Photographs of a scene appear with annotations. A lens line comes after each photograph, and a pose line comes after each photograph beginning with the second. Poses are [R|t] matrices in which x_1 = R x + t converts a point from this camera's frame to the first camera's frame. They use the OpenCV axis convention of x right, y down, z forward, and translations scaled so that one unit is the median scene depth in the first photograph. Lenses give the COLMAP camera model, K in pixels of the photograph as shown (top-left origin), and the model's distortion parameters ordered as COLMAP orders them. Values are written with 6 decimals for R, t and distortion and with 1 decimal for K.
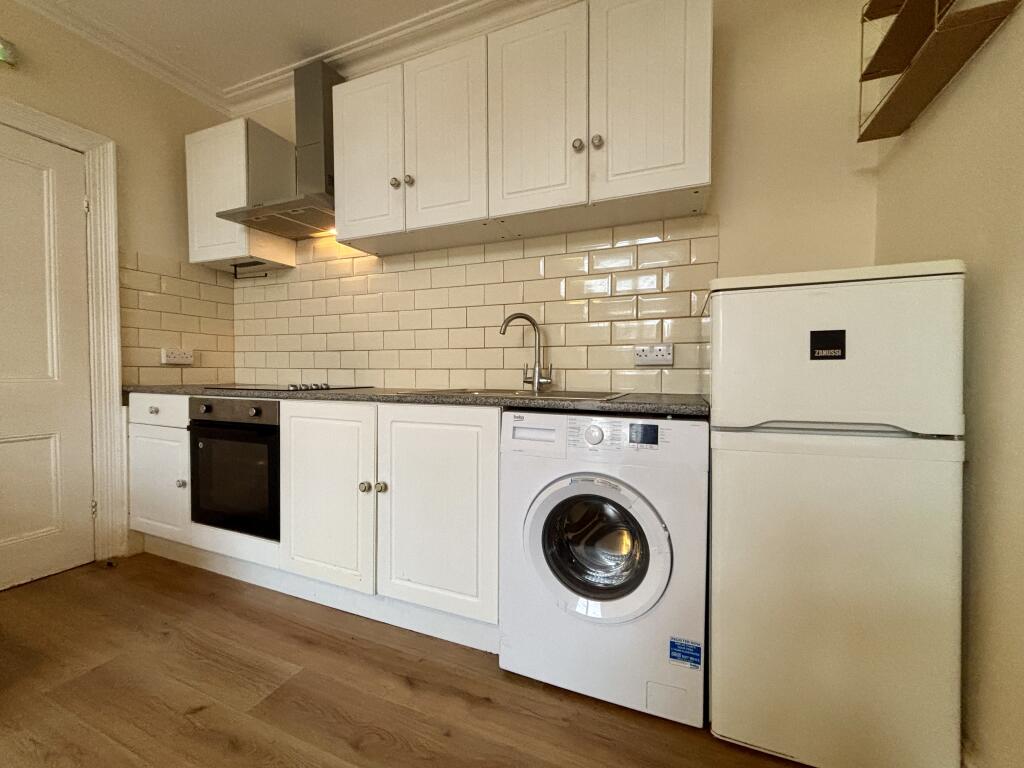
lens RADIAL K [[414.0, 0, 512.8], [0, 414.0, 384.1], [0, 0, 1]] dist [0.000748, 0.000226]
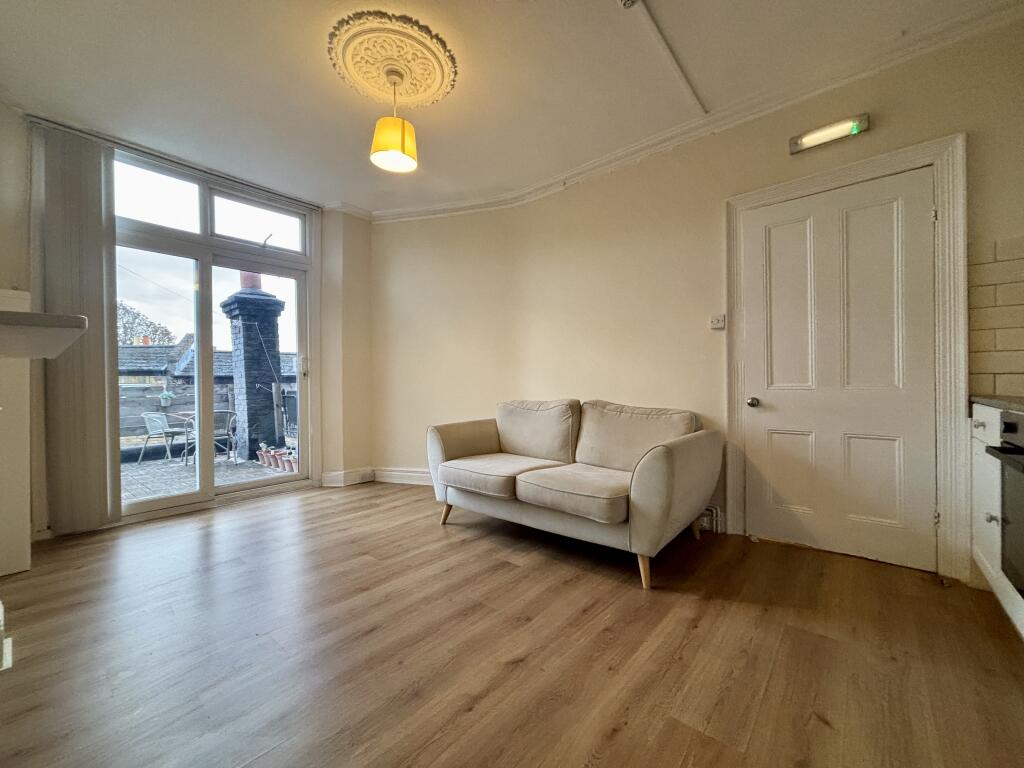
lens RADIAL K [[414.0, 0, 509.6], [0, 414.0, 384.3], [0, 0, 1]] dist [0.000748, 0.000226]
pose [[-0.315489, -0.003058, -0.948924, 0.246307], [-0.025288, 0.999667, 0.005185, 0.000618], [0.948592, 0.025632, -0.315461, 0.346669]]
